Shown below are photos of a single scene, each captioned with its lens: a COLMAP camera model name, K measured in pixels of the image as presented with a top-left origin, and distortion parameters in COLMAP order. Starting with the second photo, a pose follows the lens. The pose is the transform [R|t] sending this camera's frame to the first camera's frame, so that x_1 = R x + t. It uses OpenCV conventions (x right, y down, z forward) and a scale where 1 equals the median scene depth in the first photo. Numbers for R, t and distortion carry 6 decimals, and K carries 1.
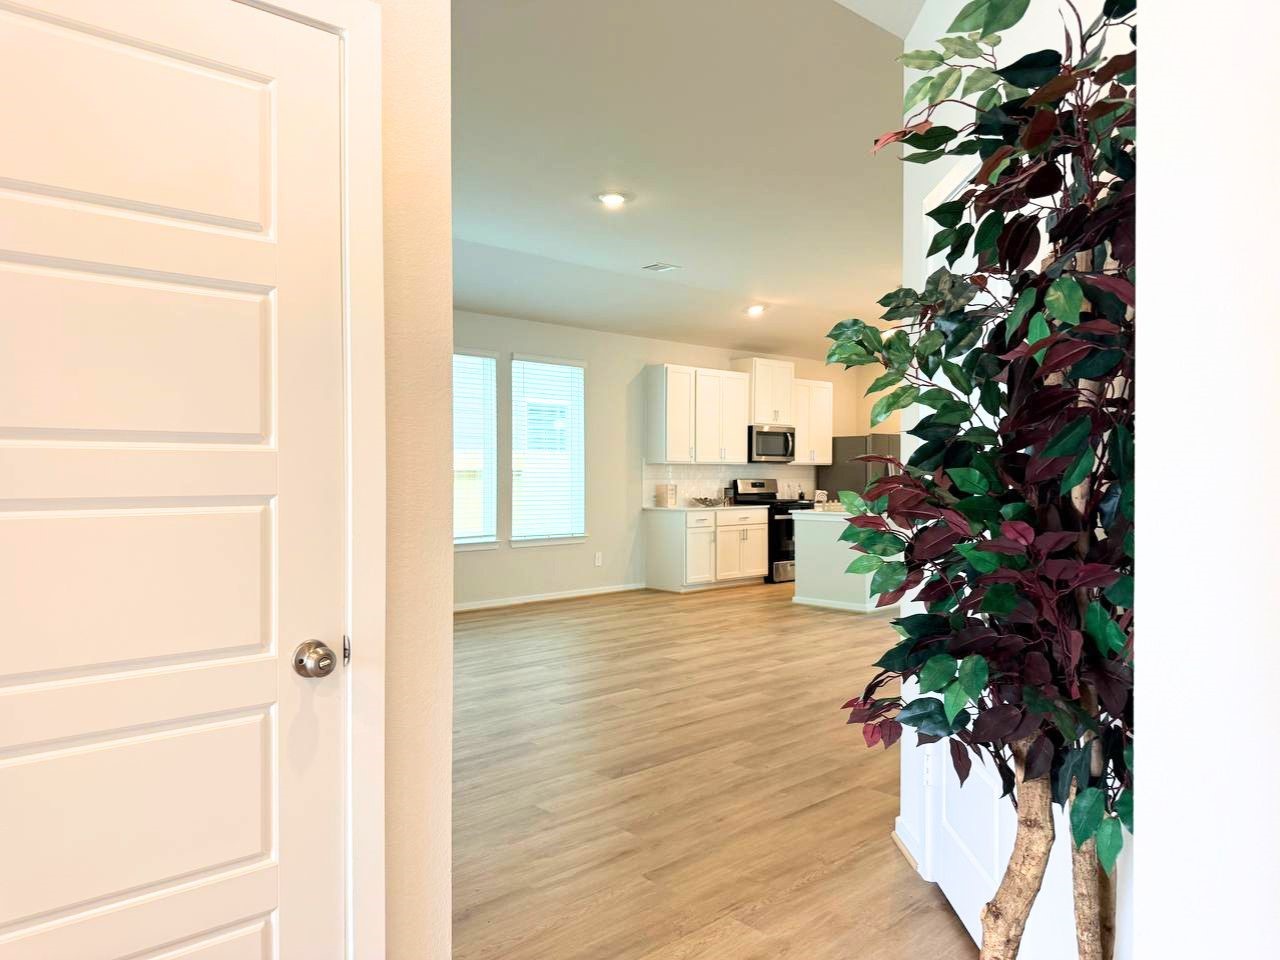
lens RADIAL K [[896.7, 0, 640.0], [0, 896.7, 480.0], [0, 0, 1]] dist [0.065336, -0.093366]
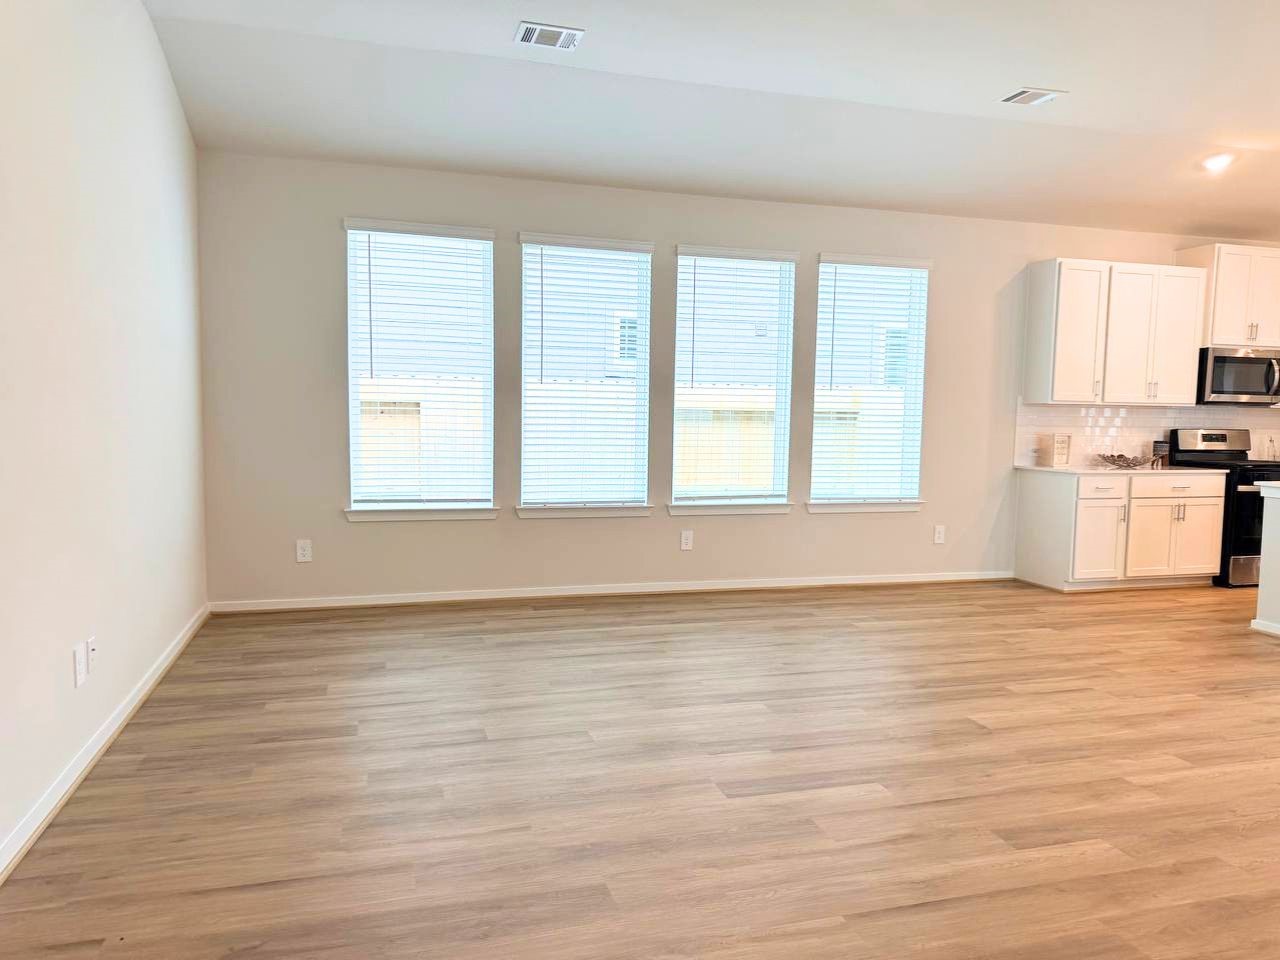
lens RADIAL K [[905.5, 0, 642.1], [0, 905.5, 484.8], [0, 0, 1]] dist [0.045713, -0.051602]
pose [[0.893627, 0.049833, -0.446034, 0.062876], [-0.018459, 0.997057, 0.074412, -0.002729], [0.448430, -0.058263, 0.891917, 0.224083]]
